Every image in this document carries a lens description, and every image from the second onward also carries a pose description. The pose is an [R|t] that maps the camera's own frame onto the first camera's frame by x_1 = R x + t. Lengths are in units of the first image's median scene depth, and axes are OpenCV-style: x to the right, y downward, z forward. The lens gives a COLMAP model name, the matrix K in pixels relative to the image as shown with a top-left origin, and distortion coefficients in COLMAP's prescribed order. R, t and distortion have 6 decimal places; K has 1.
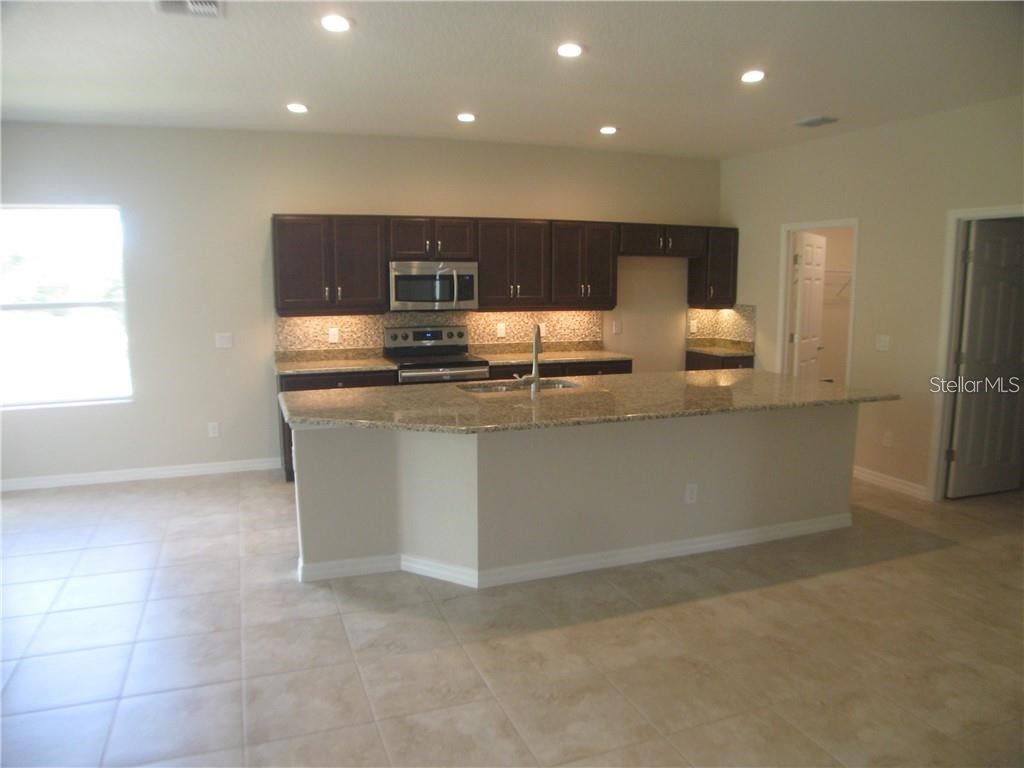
lens RADIAL K [[713.9, 0, 530.6], [0, 713.9, 397.0], [0, 0, 1]] dist [-0.162221, 0.080551]
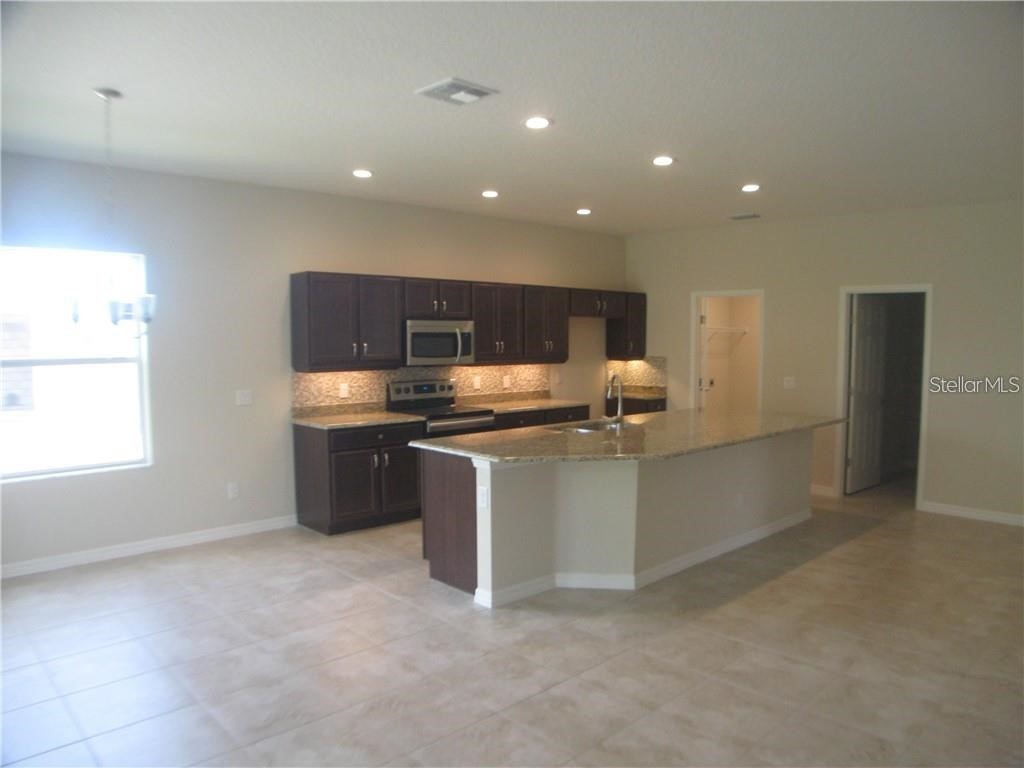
lens RADIAL K [[713.9, 0, 530.6], [0, 713.9, 397.0], [0, 0, 1]] dist [-0.162221, 0.080551]
pose [[0.924892, -0.031191, 0.378949, -0.418636], [0.059929, 0.996131, -0.064278, 0.004374], [-0.375478, 0.082160, 0.923183, -0.050057]]
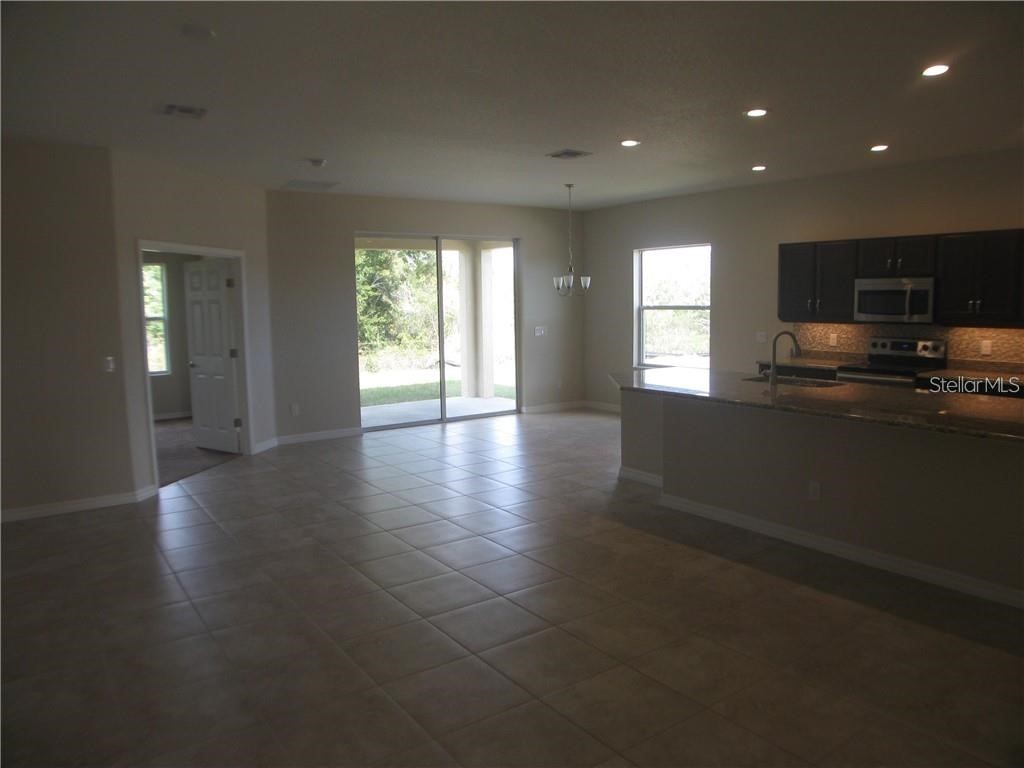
lens RADIAL K [[736.0, 0, 499.6], [0, 736.0, 393.2], [0, 0, 1]] dist [-0.171099, 0.082883]
pose [[0.219281, 0.121233, -0.968100, 0.784166], [-0.135565, 0.986411, 0.092819, -0.033034], [0.966198, 0.110887, 0.232736, 0.176207]]
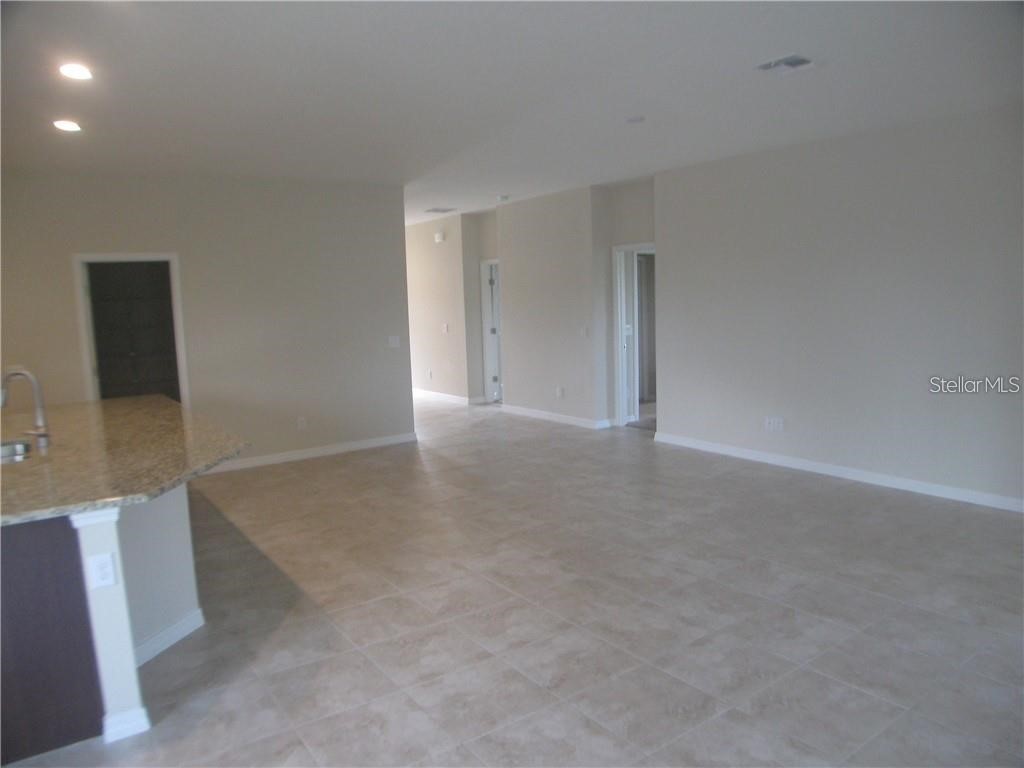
lens RADIAL K [[736.0, 0, 499.6], [0, 736.0, 393.2], [0, 0, 1]] dist [-0.171099, 0.082883]
pose [[-0.210239, -0.122448, 0.969952, -0.644216], [0.199640, 0.965843, 0.165202, -0.069676], [-0.957049, 0.228373, -0.178613, 0.432090]]
